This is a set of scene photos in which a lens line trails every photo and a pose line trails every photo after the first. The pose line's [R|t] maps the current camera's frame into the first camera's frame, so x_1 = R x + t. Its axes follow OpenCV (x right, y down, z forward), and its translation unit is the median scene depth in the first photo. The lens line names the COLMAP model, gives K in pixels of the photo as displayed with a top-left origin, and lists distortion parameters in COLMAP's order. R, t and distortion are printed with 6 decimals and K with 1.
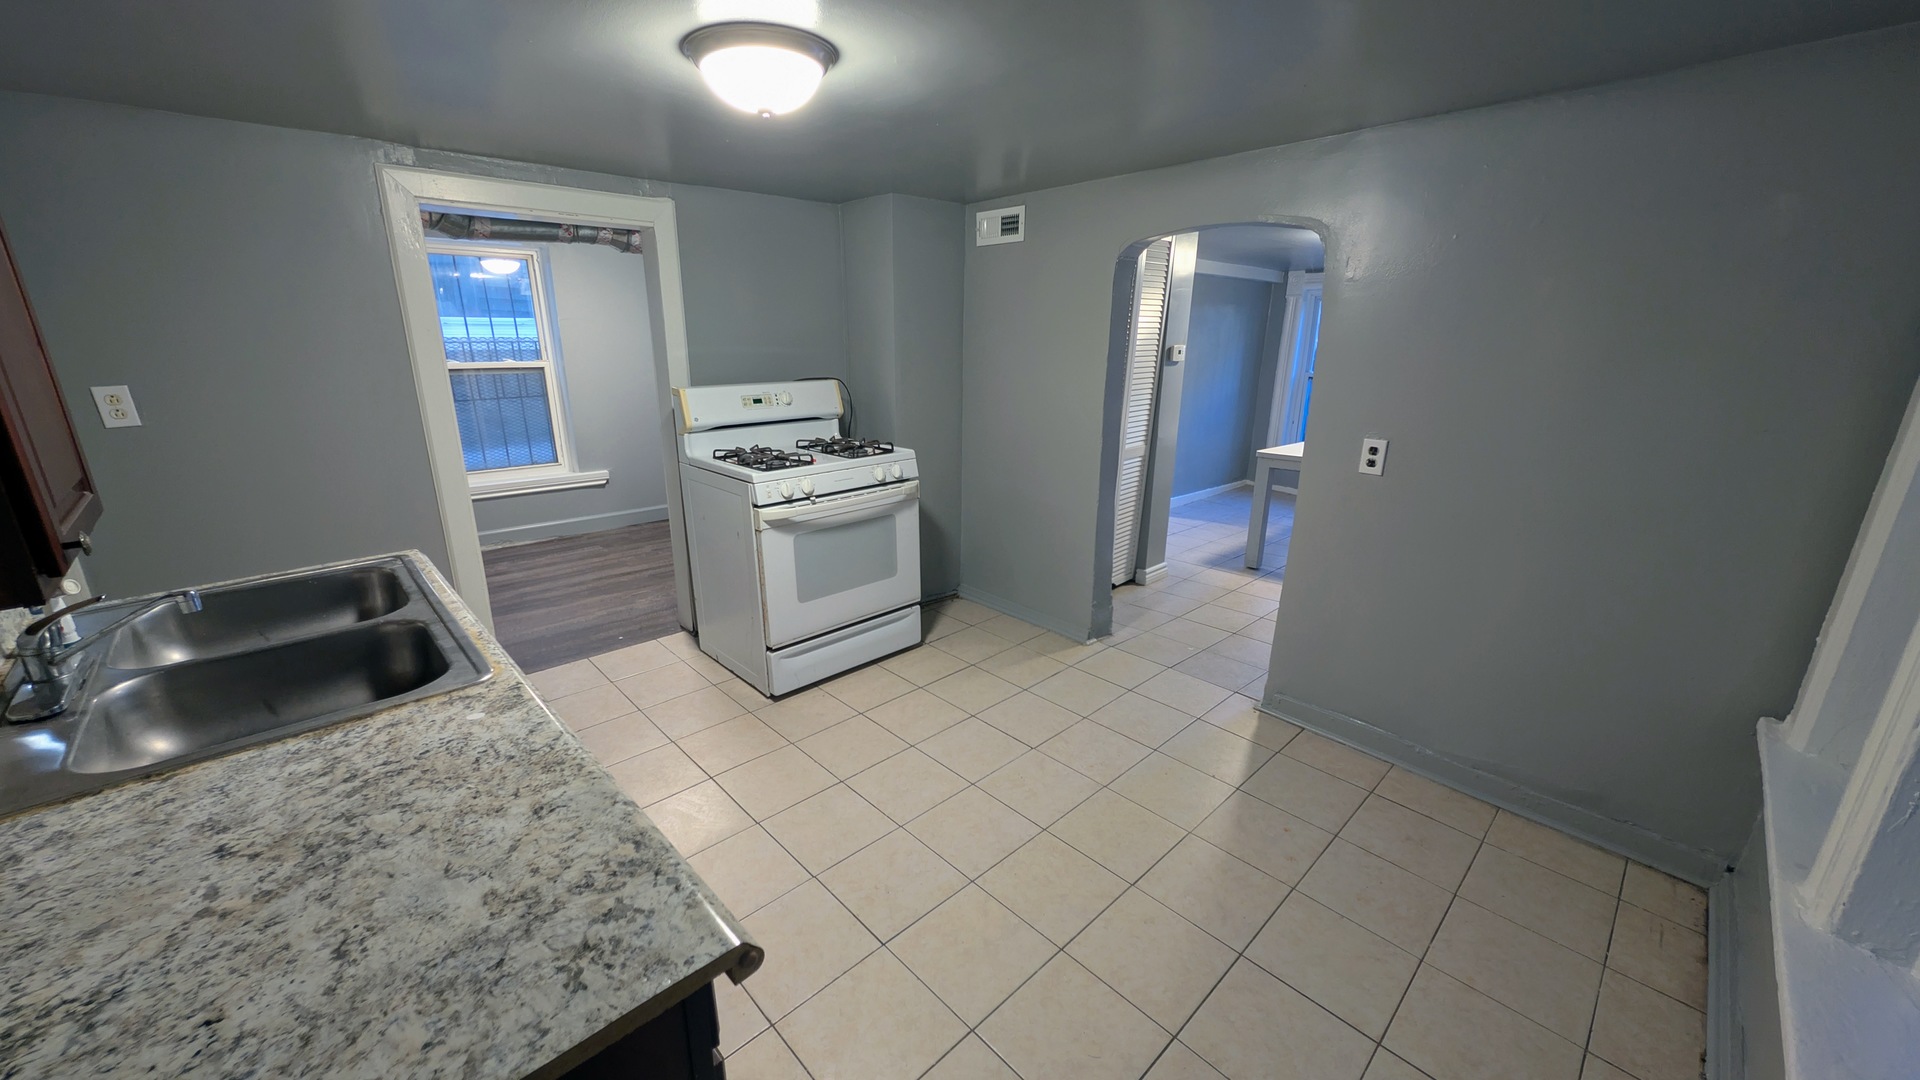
lens RADIAL K [[716.5, 0, 960.0], [0, 716.5, 540.0], [0, 0, 1]] dist [-0.000174, 0.000007]
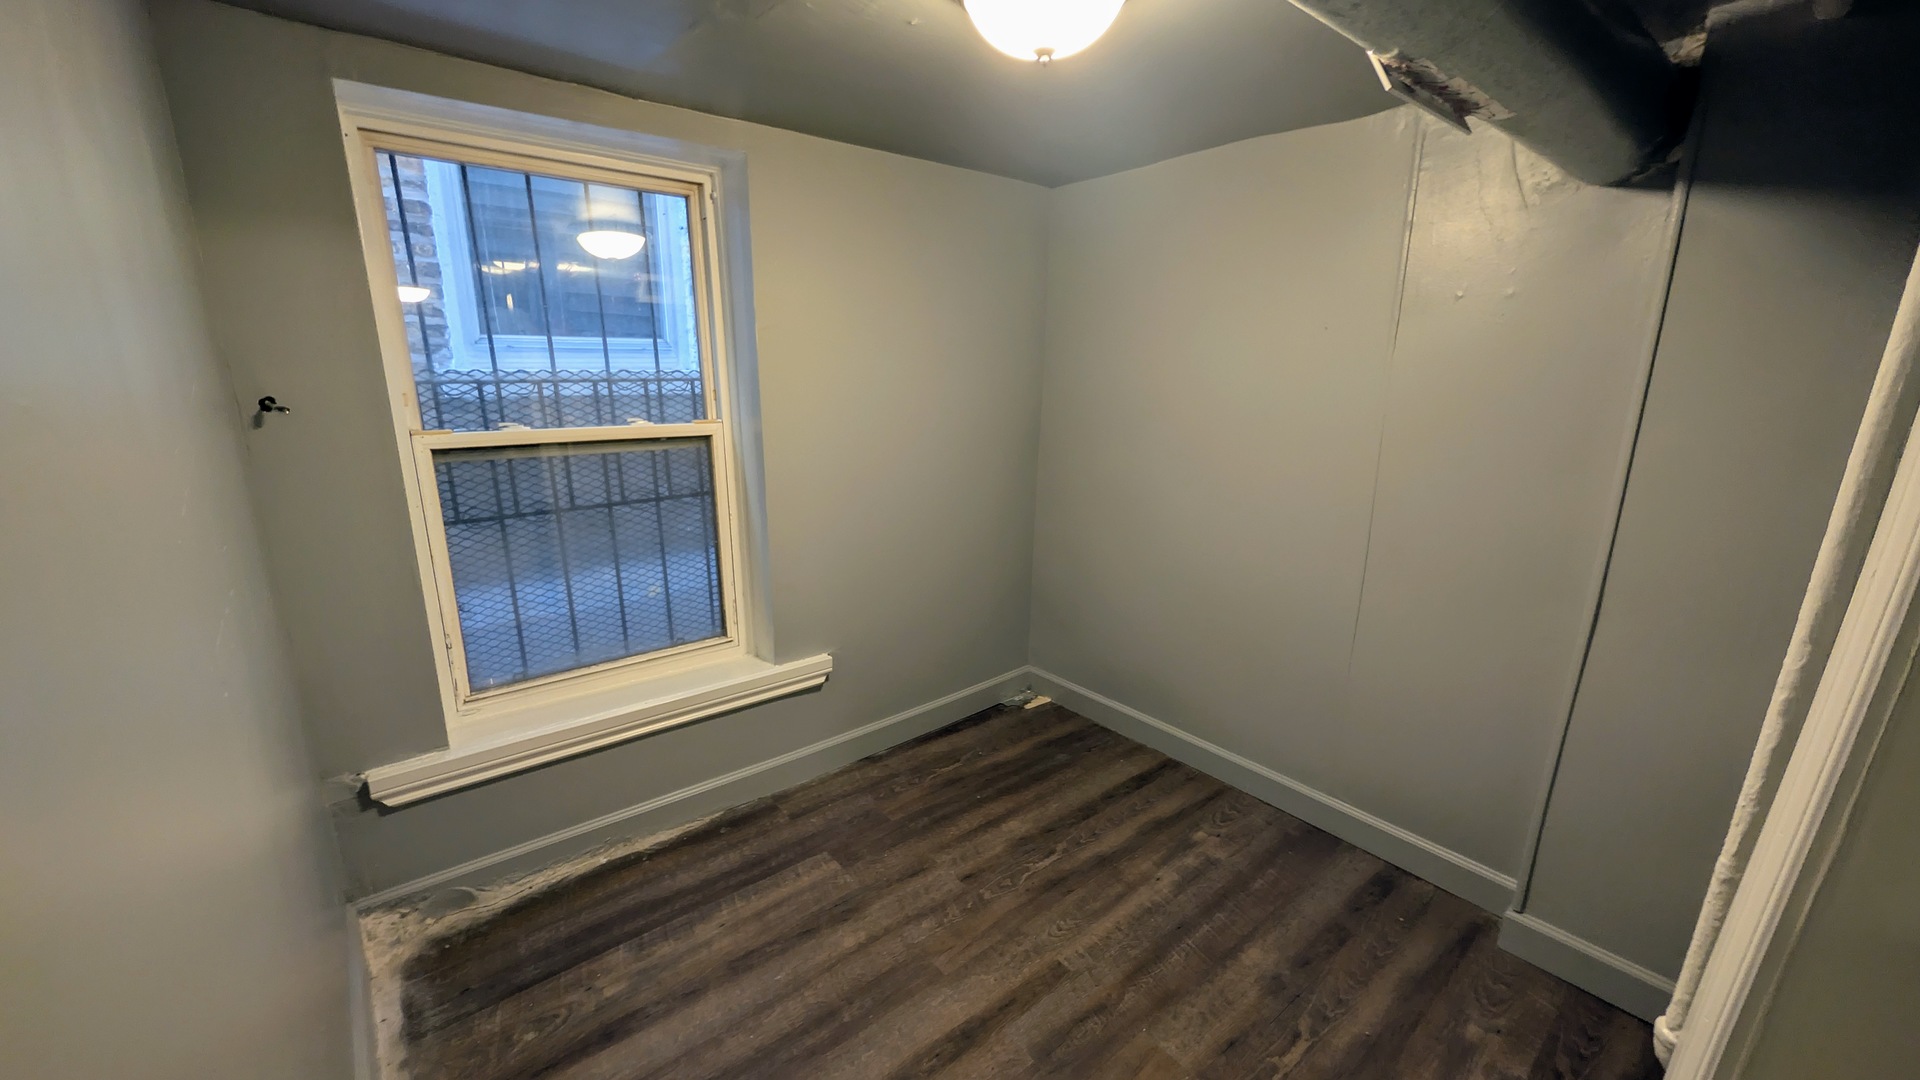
lens RADIAL K [[716.5, 0, 960.0], [0, 716.5, 540.0], [0, 0, 1]] dist [-0.000174, 0.000007]
pose [[0.997415, 0.009818, -0.071181, -0.395400], [-0.013227, 0.998780, -0.047581, -0.157484], [0.070627, 0.048399, 0.996328, 0.572561]]
